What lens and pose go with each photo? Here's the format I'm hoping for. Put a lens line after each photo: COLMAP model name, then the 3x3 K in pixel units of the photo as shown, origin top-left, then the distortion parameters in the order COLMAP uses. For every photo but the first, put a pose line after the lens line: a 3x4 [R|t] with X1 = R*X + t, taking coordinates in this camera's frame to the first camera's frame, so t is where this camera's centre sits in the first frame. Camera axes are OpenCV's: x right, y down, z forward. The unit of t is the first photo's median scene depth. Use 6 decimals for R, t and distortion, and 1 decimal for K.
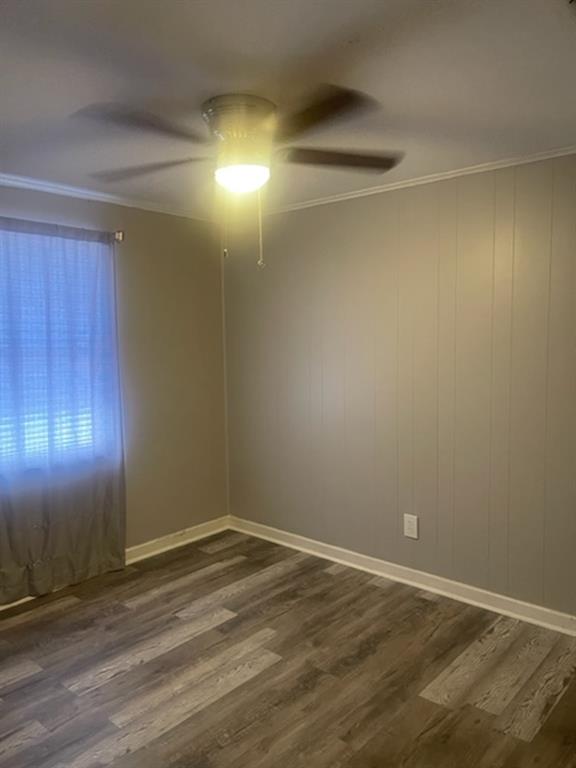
lens RADIAL K [[580.6, 0, 286.6], [0, 580.6, 380.6], [0, 0, 1]] dist [0.064448, -0.087038]
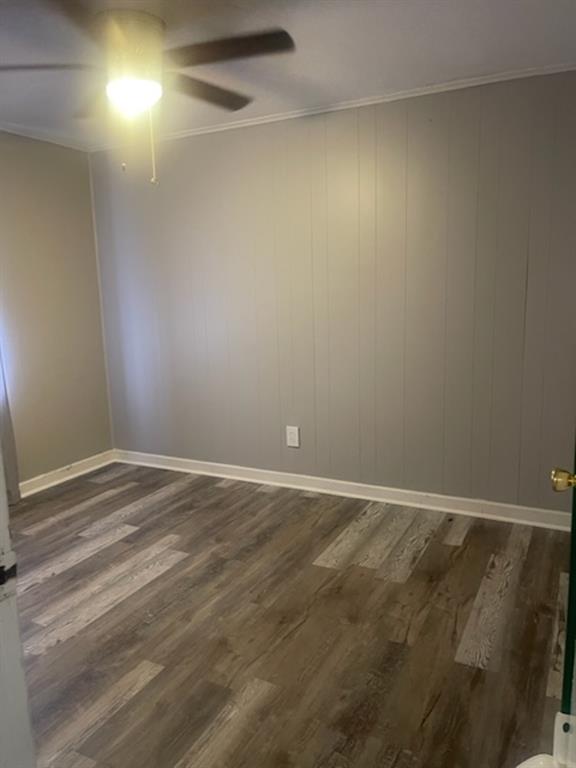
lens RADIAL K [[580.6, 0, 283.5], [0, 580.6, 382.9], [0, 0, 1]] dist [0.064448, -0.087038]
pose [[0.969996, -0.054836, 0.236857, -0.077842], [0.035717, 0.995802, 0.084276, 0.067043], [-0.240484, -0.073287, 0.967882, -0.078200]]
